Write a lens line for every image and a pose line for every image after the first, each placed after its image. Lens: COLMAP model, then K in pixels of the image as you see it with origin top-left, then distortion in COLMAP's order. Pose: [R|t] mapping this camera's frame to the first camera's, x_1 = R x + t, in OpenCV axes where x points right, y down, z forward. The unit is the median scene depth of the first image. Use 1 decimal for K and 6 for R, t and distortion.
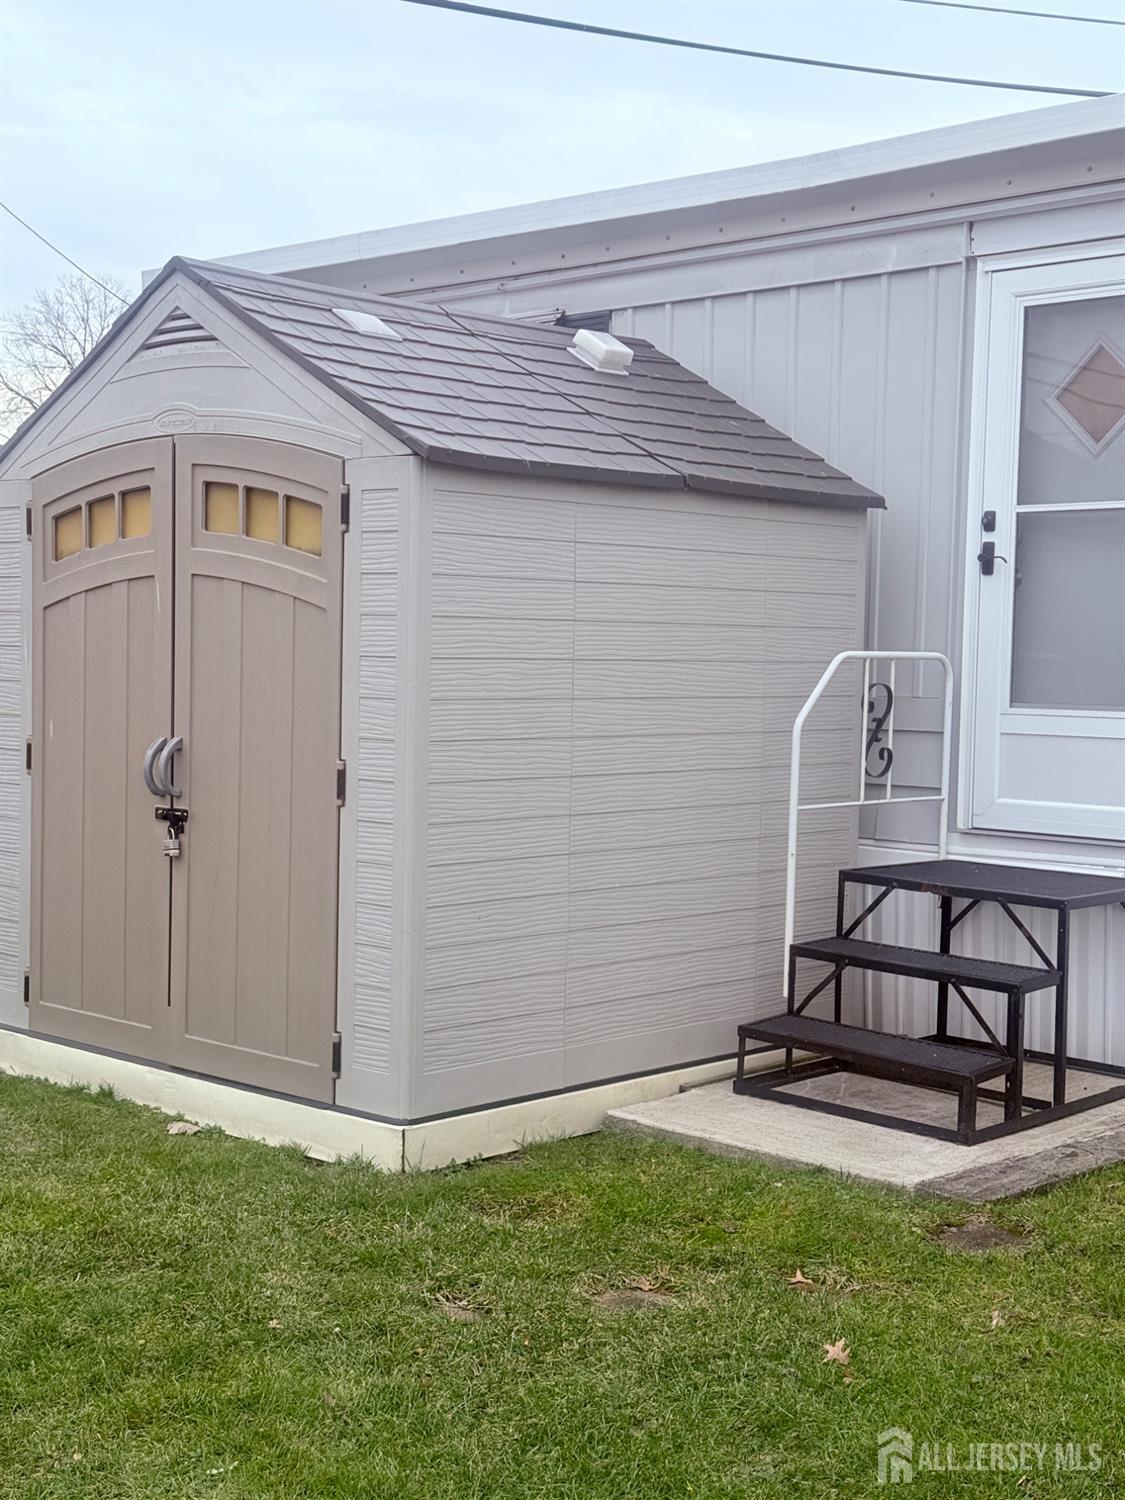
lens RADIAL K [[2110.2, 0, 575.9], [0, 2110.2, 740.4], [0, 0, 1]] dist [0.133244, 0.000000]
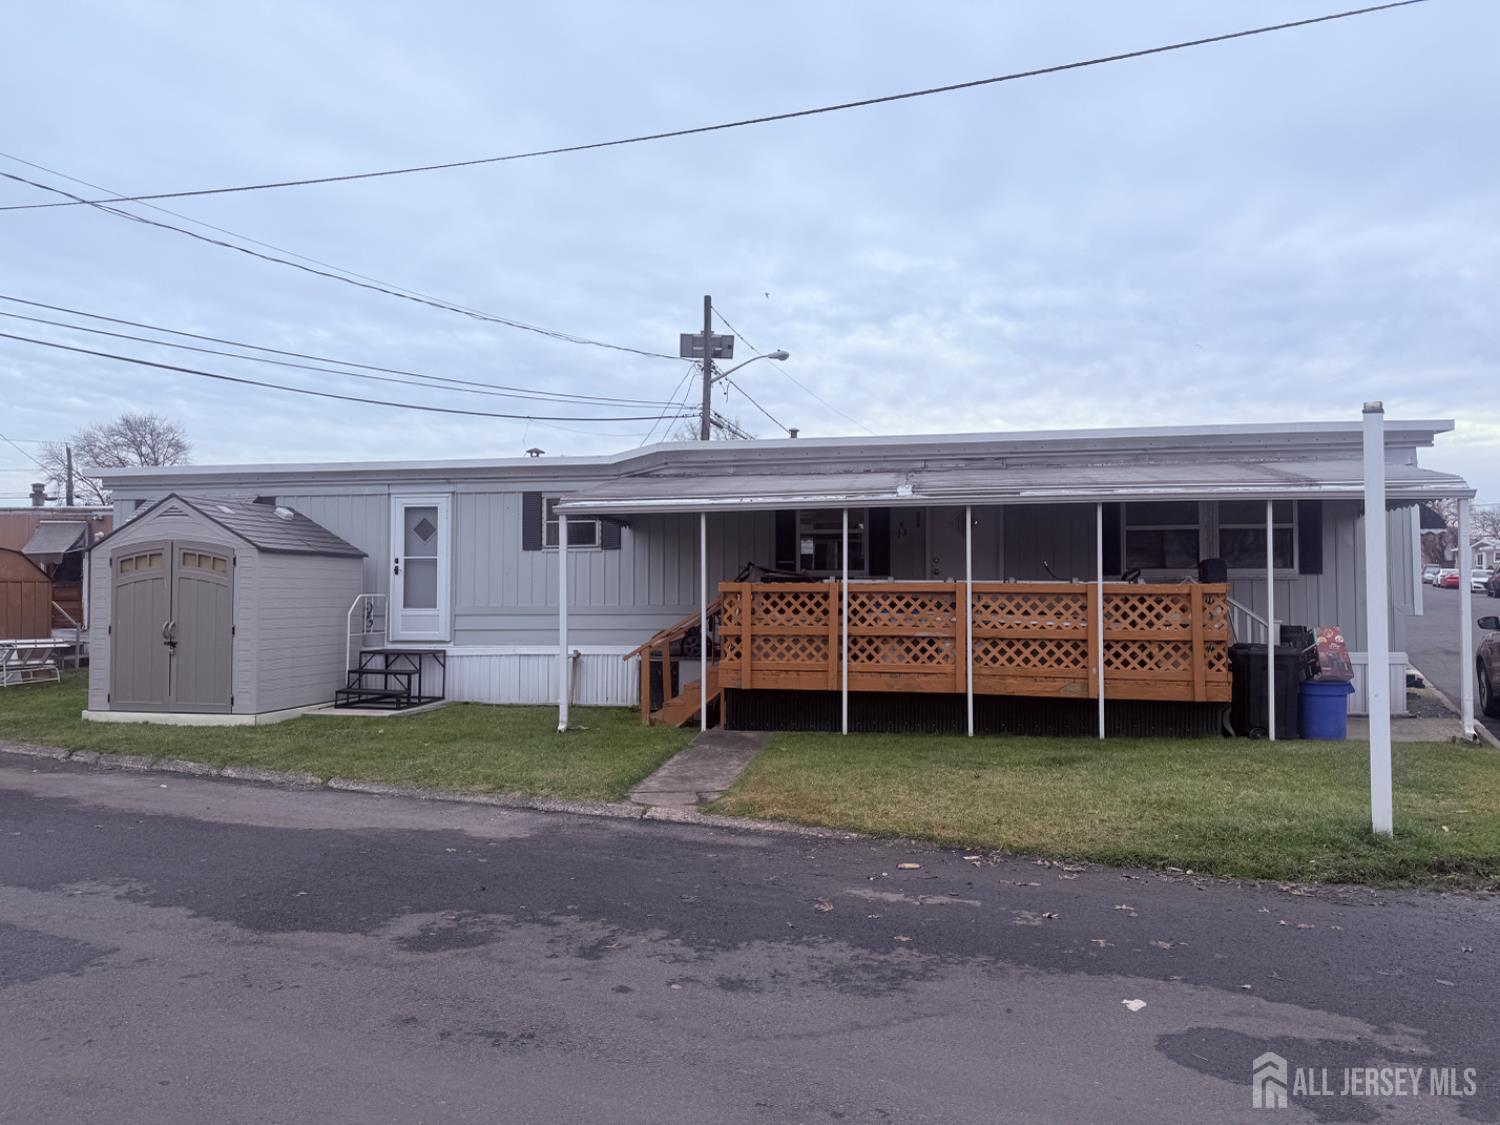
lens RADIAL K [[1061.2, 0, 755.0], [0, 1061.2, 555.8], [0, 0, 1]] dist [0.088459, -0.107358]
pose [[0.847266, 0.000973, 0.531168, -0.325372], [0.040130, 0.997023, -0.065838, 0.048363], [-0.529651, 0.077098, 0.844704, -1.123129]]
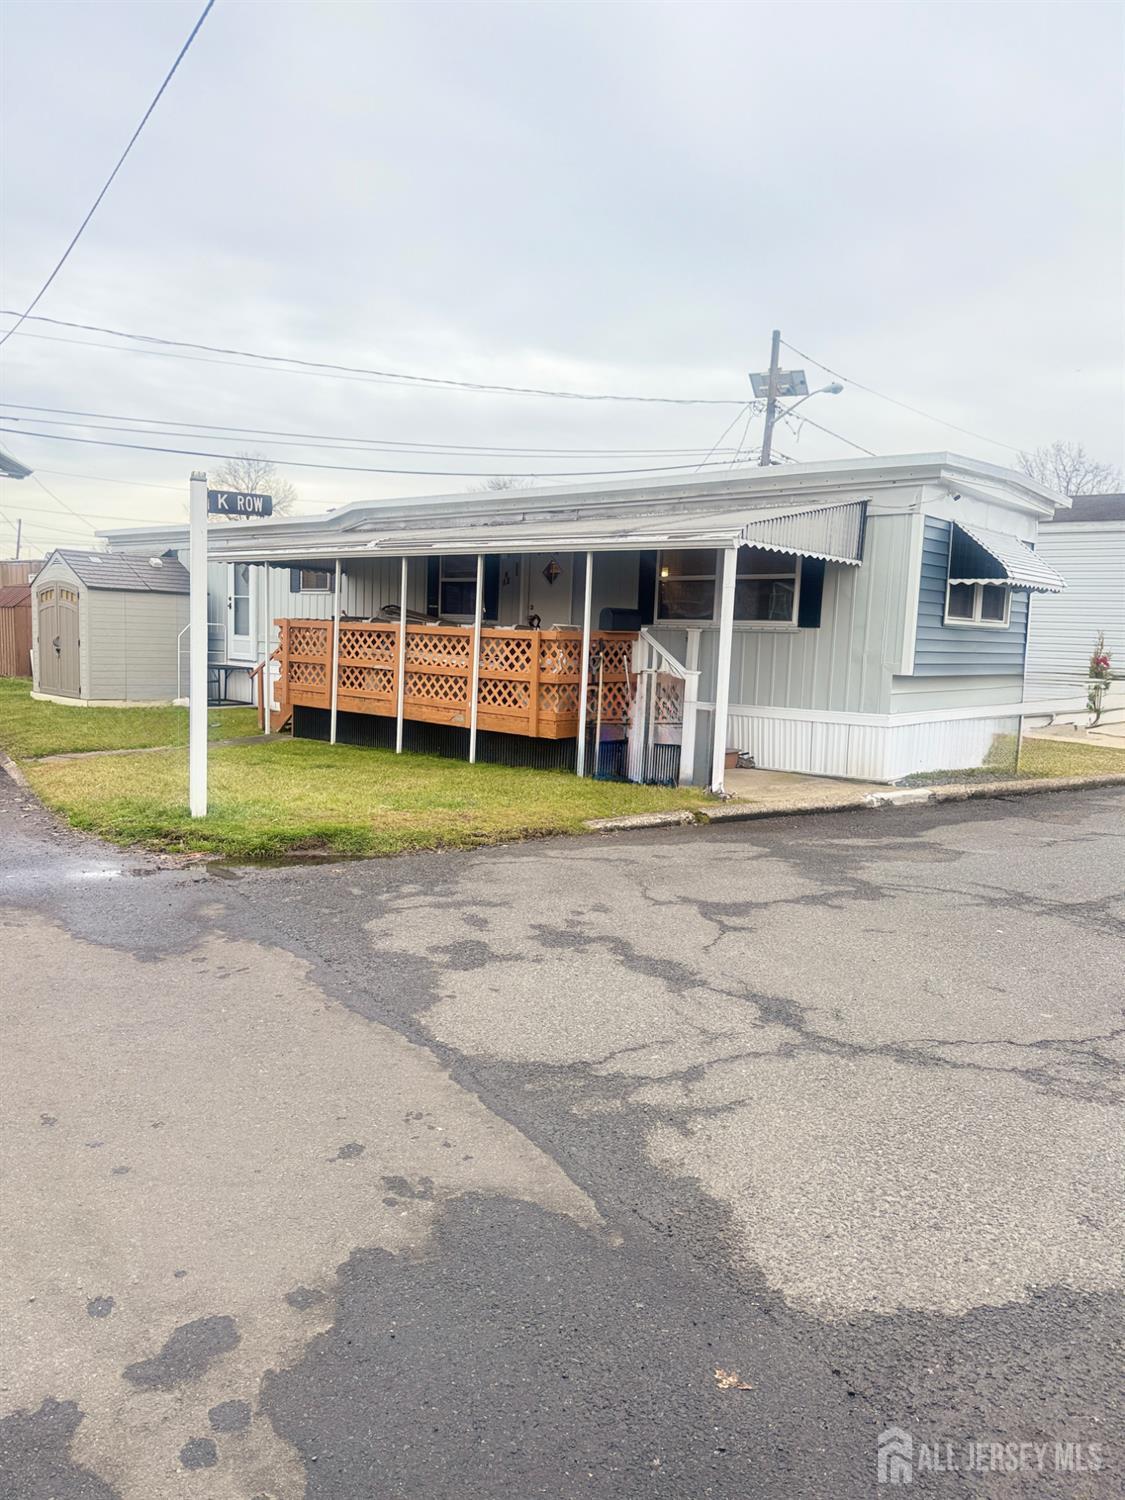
lens RADIAL K [[1061.2, 0, 568.8], [0, 1061.2, 758.2], [0, 0, 1]] dist [0.088459, -0.107358]
pose [[0.999614, 0.013627, 0.024198, 1.074061], [-0.015365, 0.997202, 0.073154, 0.090360], [-0.023133, -0.073498, 0.997027, -1.844607]]
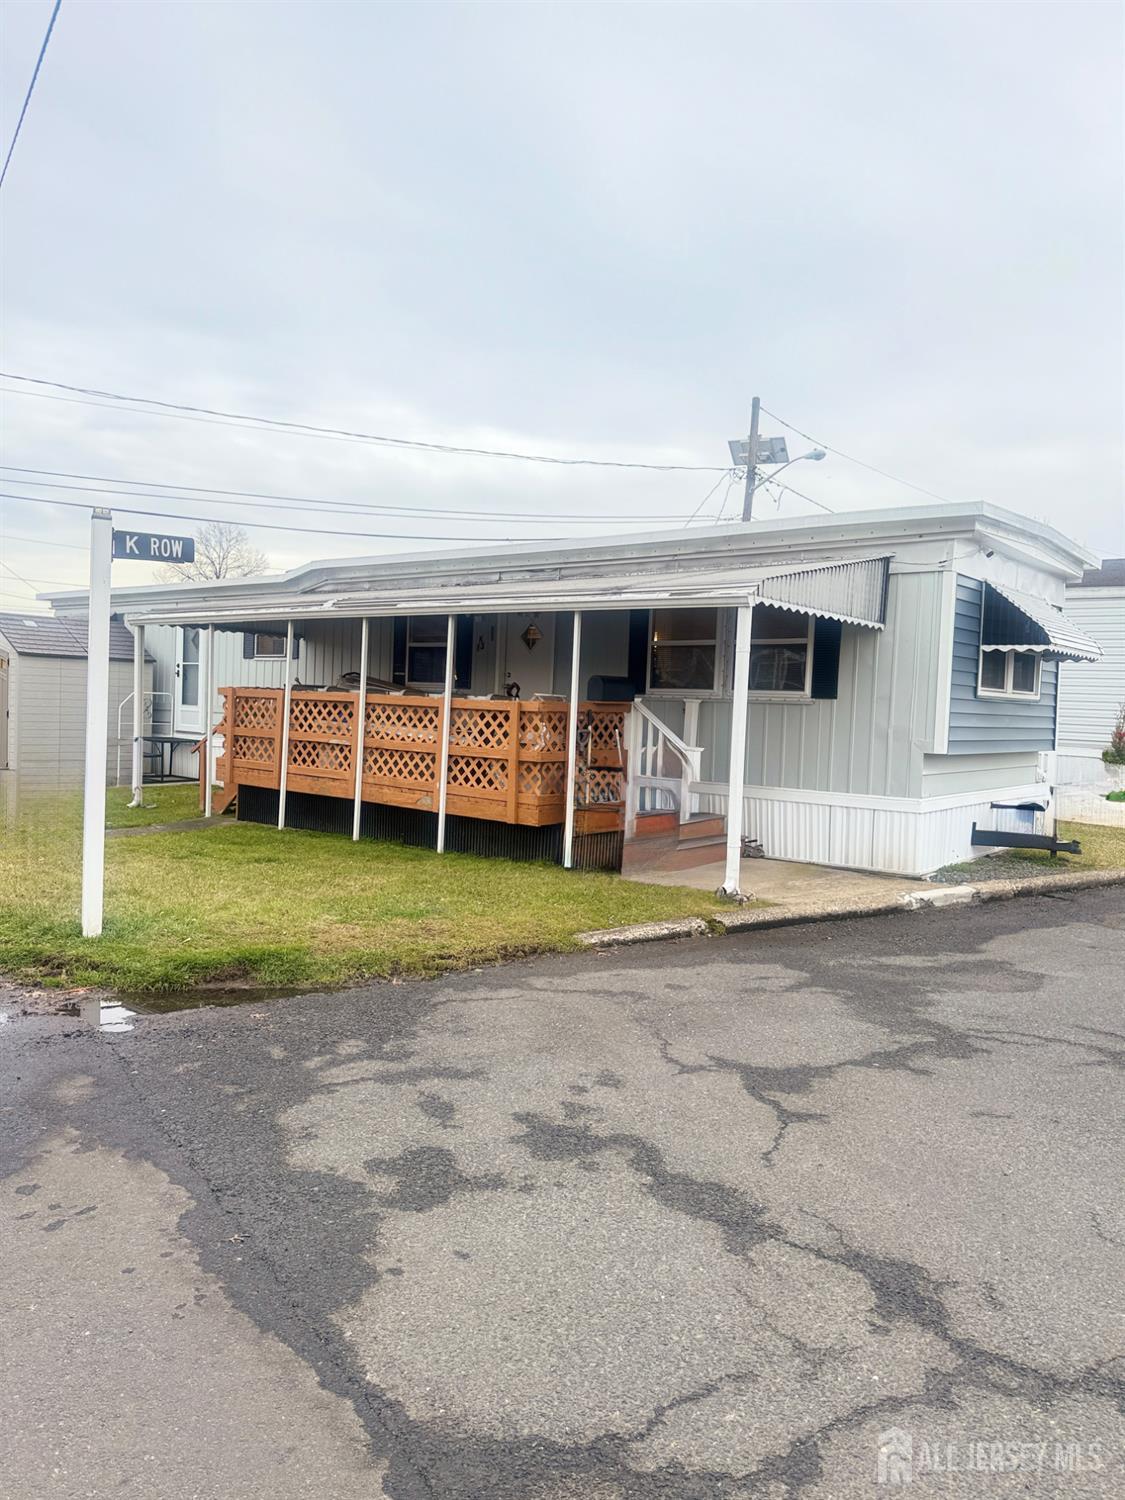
lens RADIAL K [[1061.2, 0, 569.2], [0, 1061.2, 748.2], [0, 0, 1]] dist [0.088459, -0.107358]
pose [[0.998634, 0.016153, 0.049690, 1.062792], [-0.016164, 0.999869, -0.000172, 0.076143], [-0.049687, -0.000631, 0.998765, -1.609178]]
